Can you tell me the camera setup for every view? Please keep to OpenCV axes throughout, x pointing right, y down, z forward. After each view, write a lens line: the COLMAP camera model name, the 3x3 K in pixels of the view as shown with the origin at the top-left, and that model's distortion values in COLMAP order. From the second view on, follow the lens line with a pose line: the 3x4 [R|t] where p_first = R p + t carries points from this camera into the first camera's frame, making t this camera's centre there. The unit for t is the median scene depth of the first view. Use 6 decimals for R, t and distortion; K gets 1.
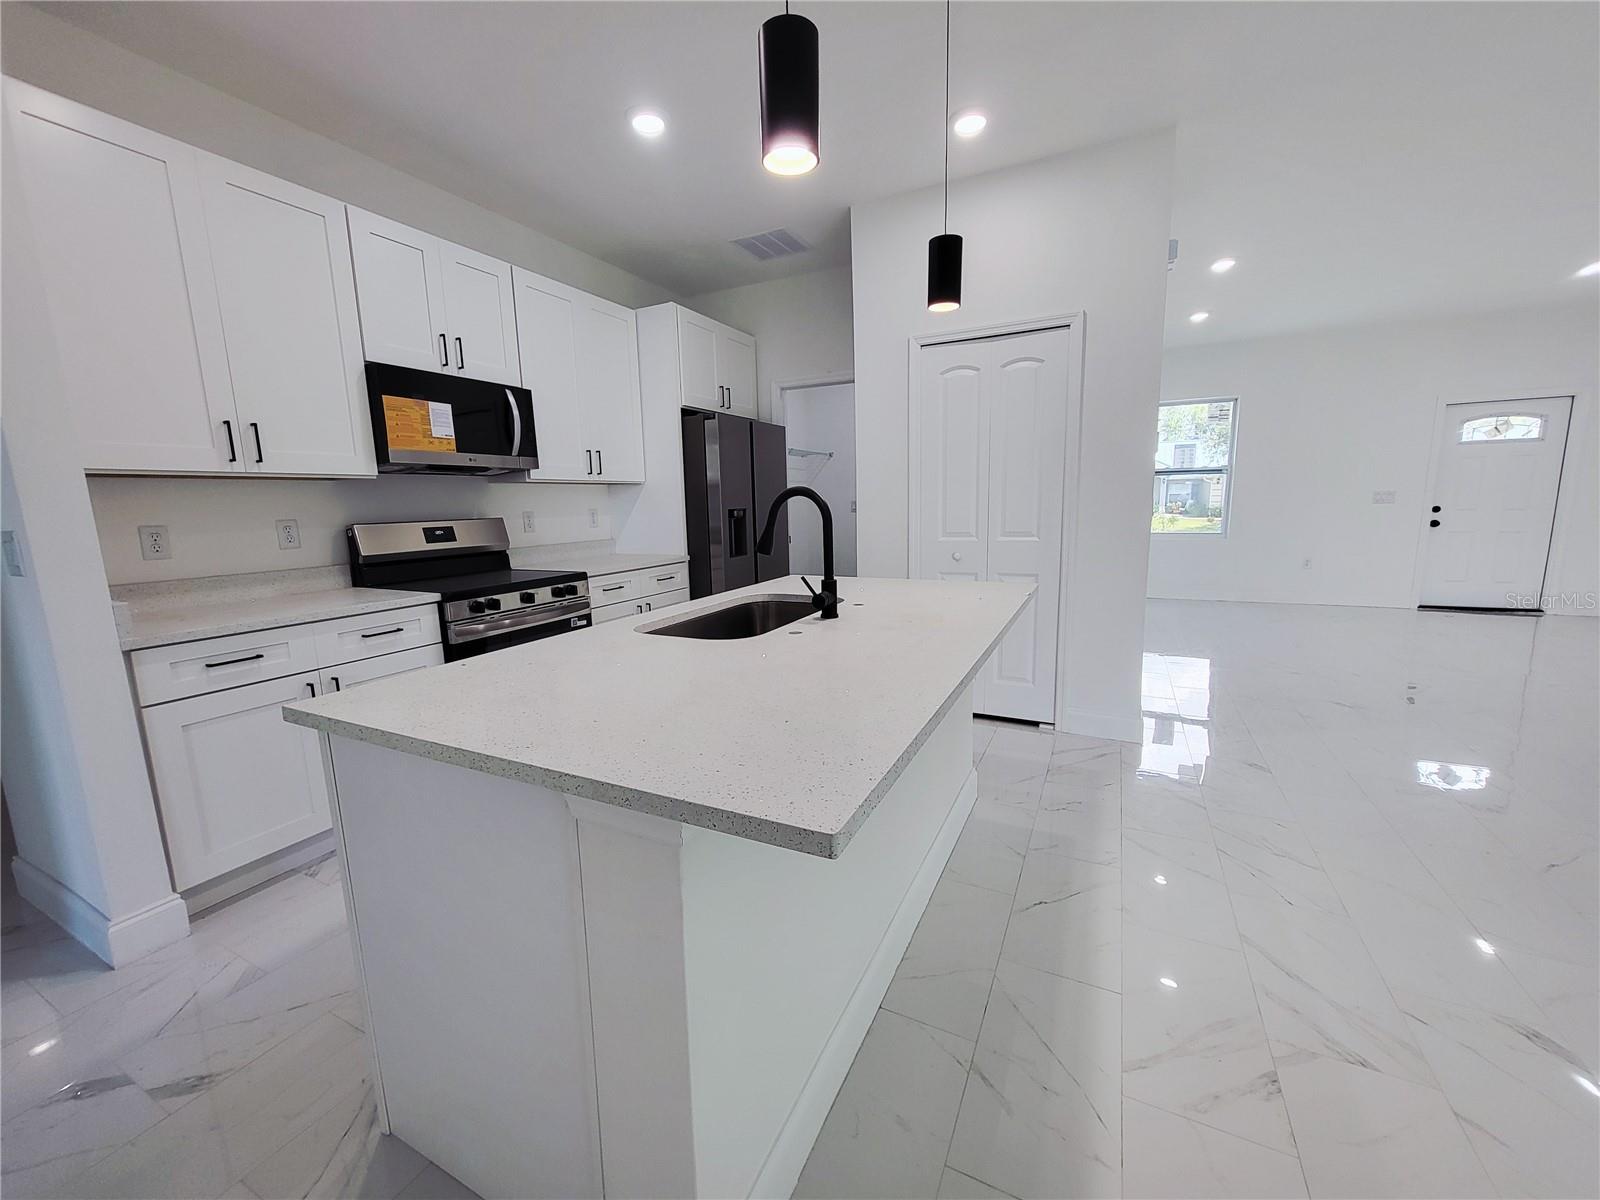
lens RADIAL K [[619.3, 0, 806.4], [0, 619.3, 598.4], [0, 0, 1]] dist [0.000868, 0.000054]
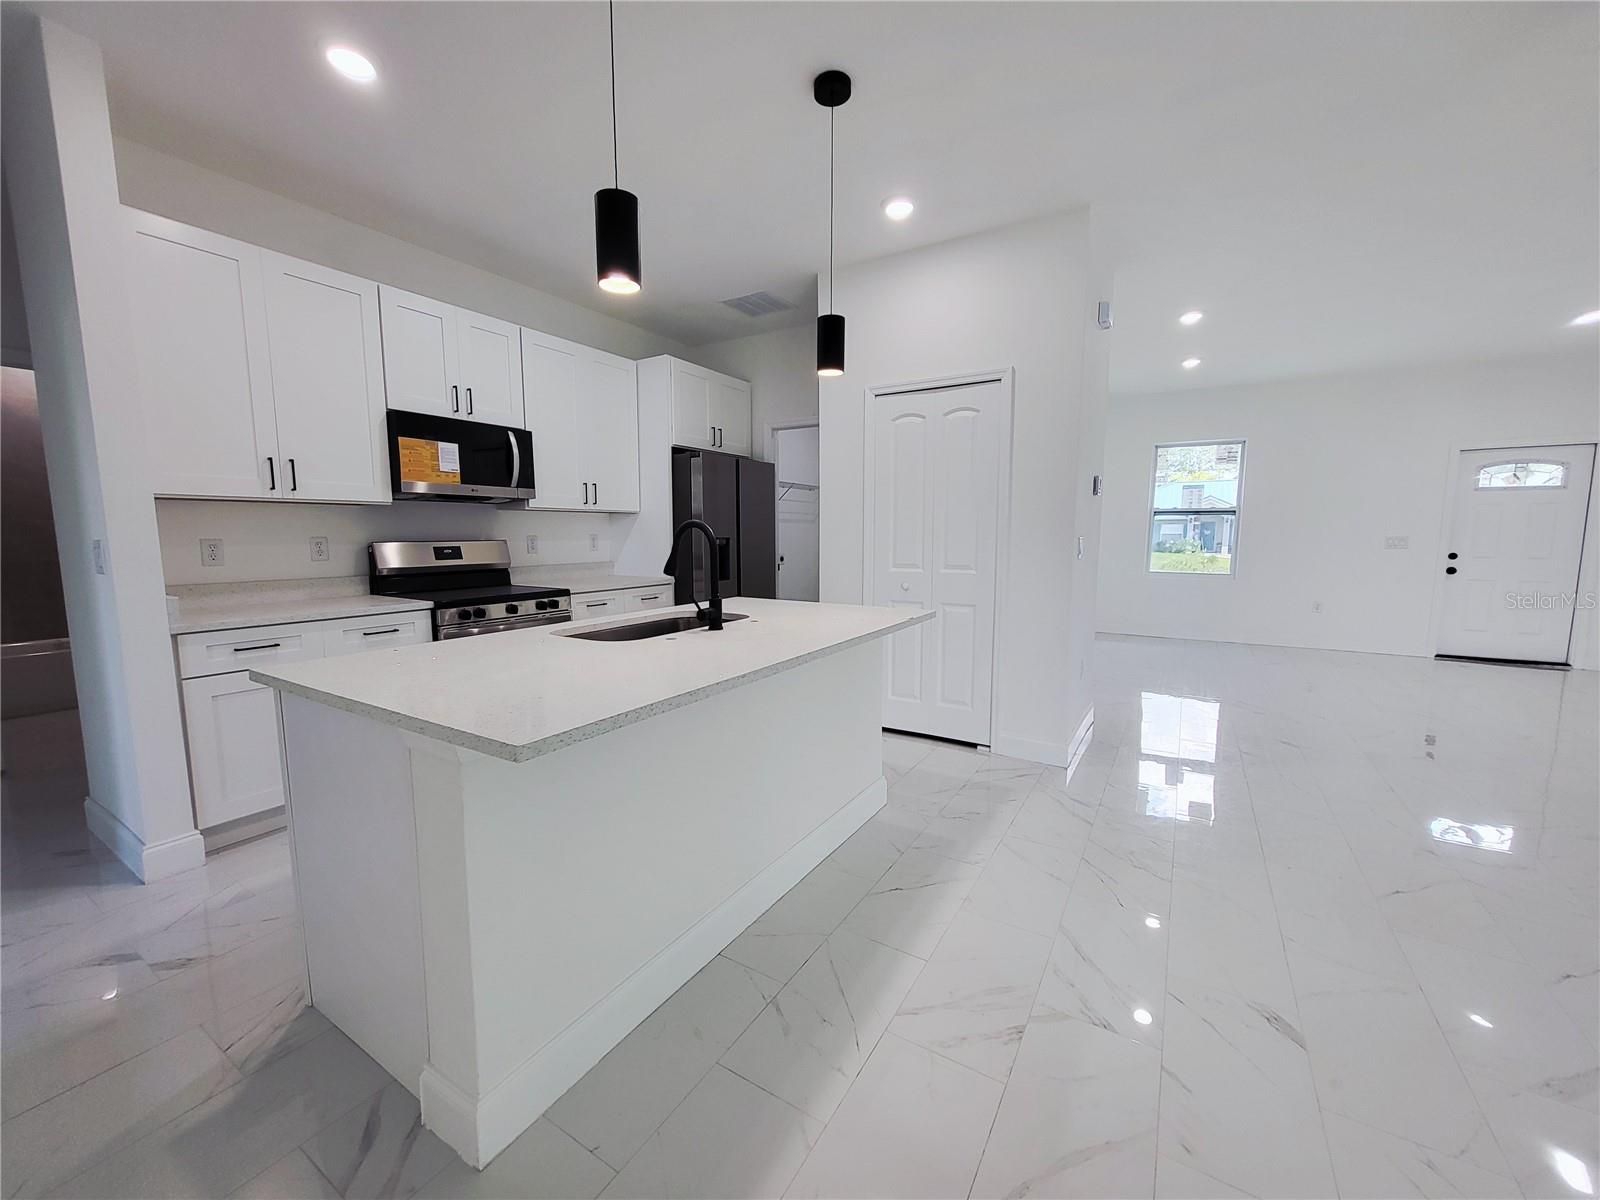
lens RADIAL K [[619.3, 0, 807.6], [0, 619.3, 600.9], [0, 0, 1]] dist [0.000868, 0.000054]
pose [[0.996050, 0.033317, -0.082305, 0.178976], [-0.036926, 0.998405, -0.042718, 0.011575], [0.080750, 0.045588, 0.995691, -0.101708]]
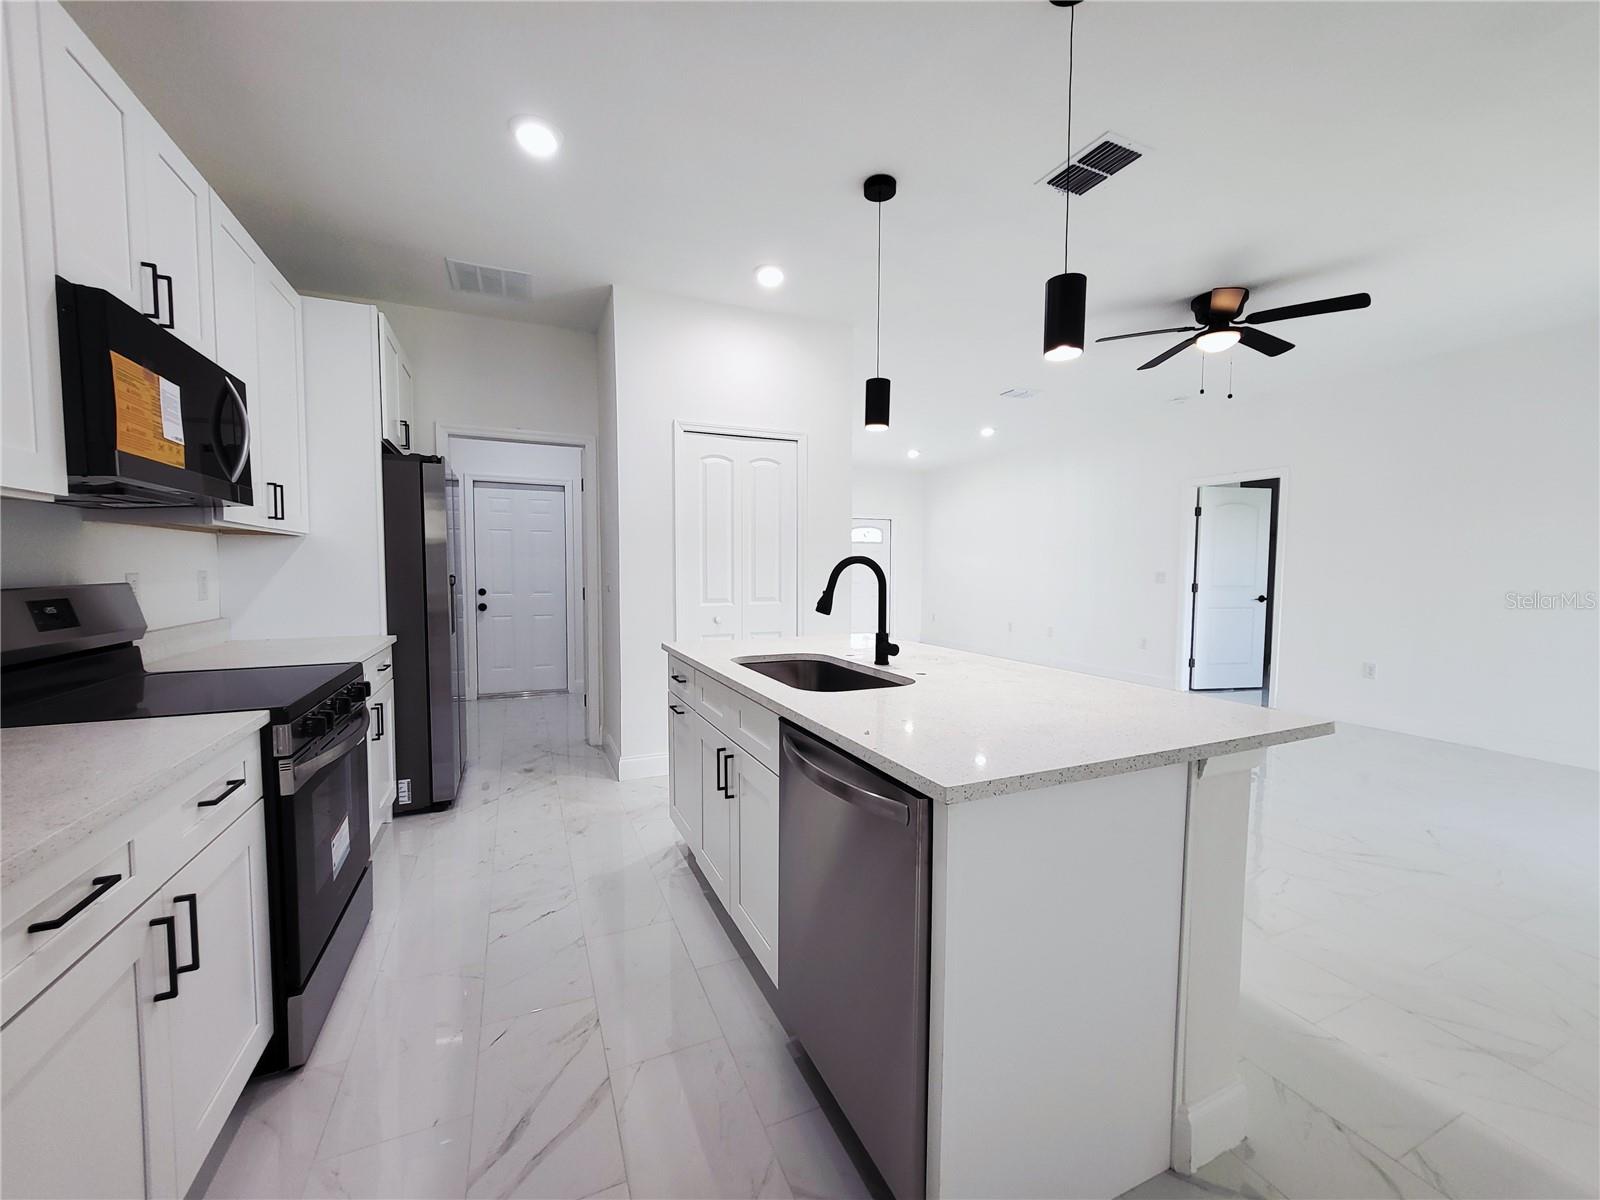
lens RADIAL K [[619.3, 0, 790.6], [0, 619.3, 598.2], [0, 0, 1]] dist [0.000868, 0.000054]
pose [[0.645682, -0.012420, 0.763505, -0.572631], [0.099984, 0.992635, -0.068408, -0.019206], [-0.757032, 0.120508, 0.642168, 0.197499]]
